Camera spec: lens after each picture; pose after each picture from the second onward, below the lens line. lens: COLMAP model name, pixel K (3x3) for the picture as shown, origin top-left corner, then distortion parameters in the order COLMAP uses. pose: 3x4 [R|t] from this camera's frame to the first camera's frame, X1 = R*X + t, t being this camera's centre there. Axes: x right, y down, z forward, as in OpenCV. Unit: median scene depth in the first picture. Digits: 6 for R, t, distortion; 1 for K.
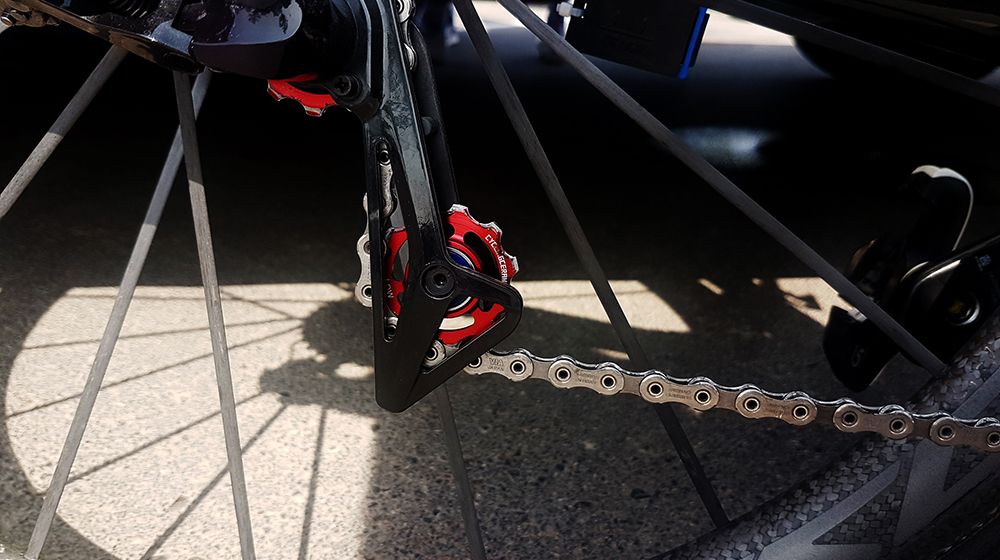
lens RADIAL K [[768.5, 0, 500.0], [0, 768.5, 280.0], [0, 0, 1]] dist [0.166550, -0.323386]
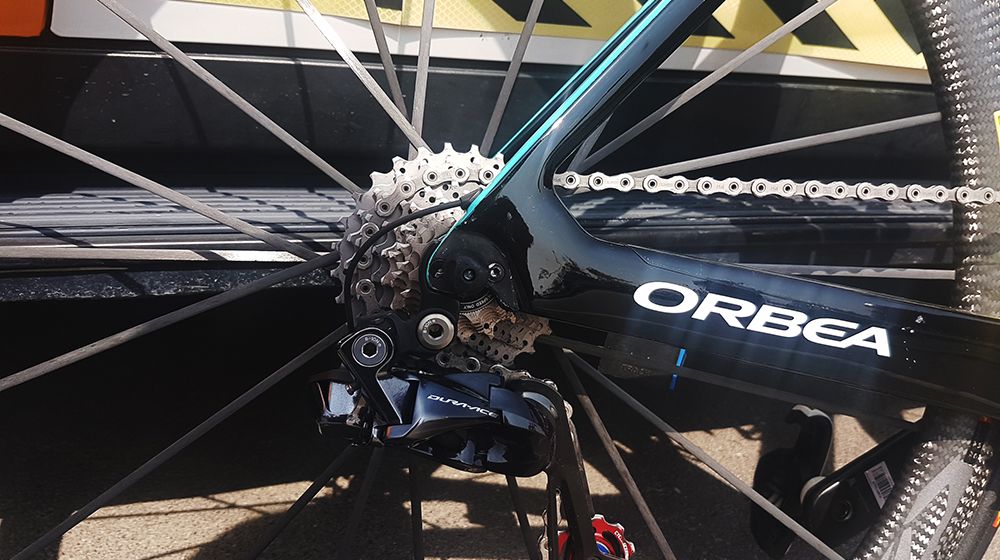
lens RADIAL K [[768.5, 0, 500.0], [0, 768.5, 280.0], [0, 0, 1]] dist [0.166550, -0.323386]
pose [[0.975335, -0.049971, 0.215000, -0.610178], [0.078566, 0.988840, -0.126582, -0.410315], [-0.206275, 0.140351, 0.968376, -0.701411]]
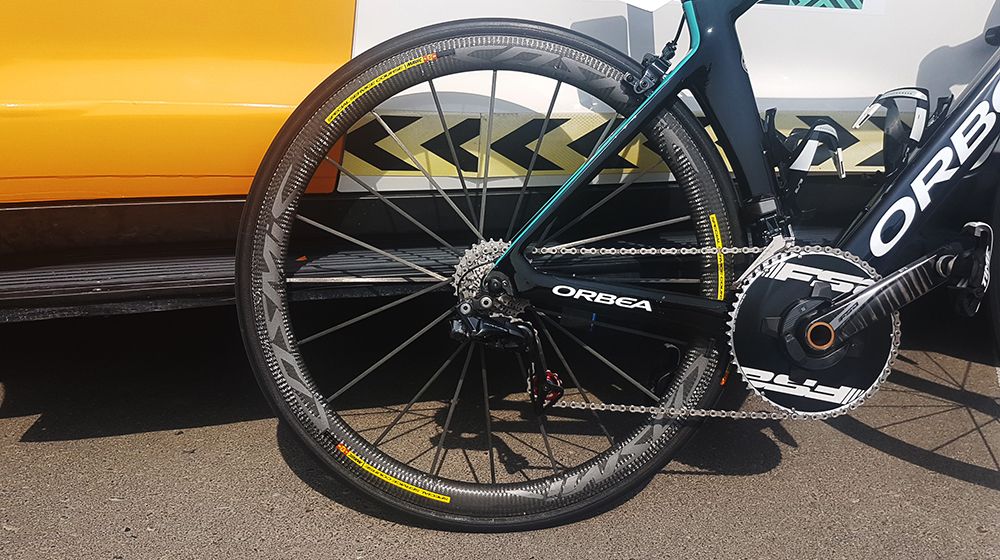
lens RADIAL K [[768.5, 0, 500.0], [0, 768.5, 280.0], [0, 0, 1]] dist [0.166550, -0.323386]
pose [[0.993266, -0.067672, 0.094042, -0.755613], [0.081554, 0.984912, -0.152635, 0.055099], [-0.082294, 0.159277, 0.983798, -3.726140]]
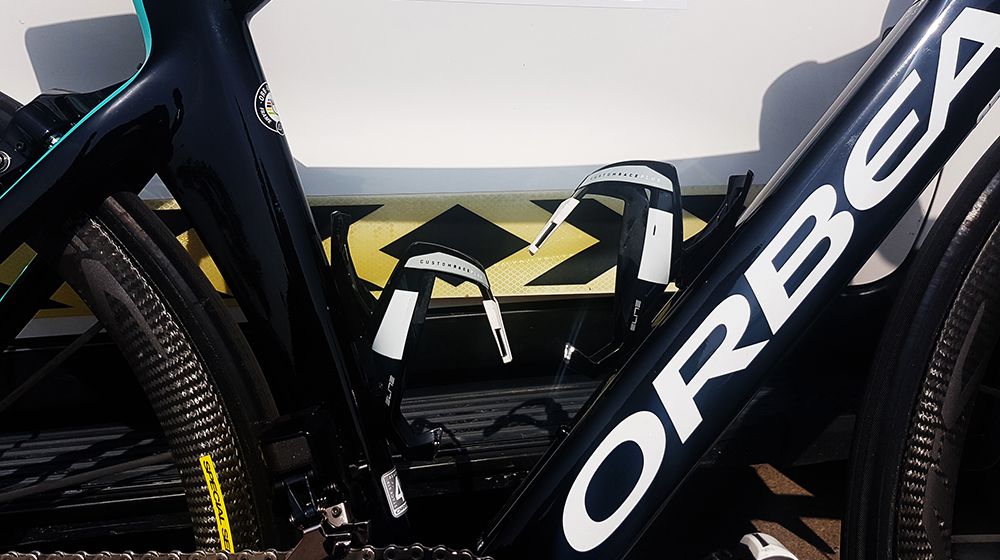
lens RADIAL K [[781.2, 0, 500.0], [0, 781.2, 280.0], [0, 0, 1]] dist [0.089809, -0.140990]
pose [[0.993084, -0.079326, 0.086556, 1.666637], [0.094781, 0.976750, -0.192292, -0.949515], [-0.069290, 0.199166, 0.977513, -1.368814]]
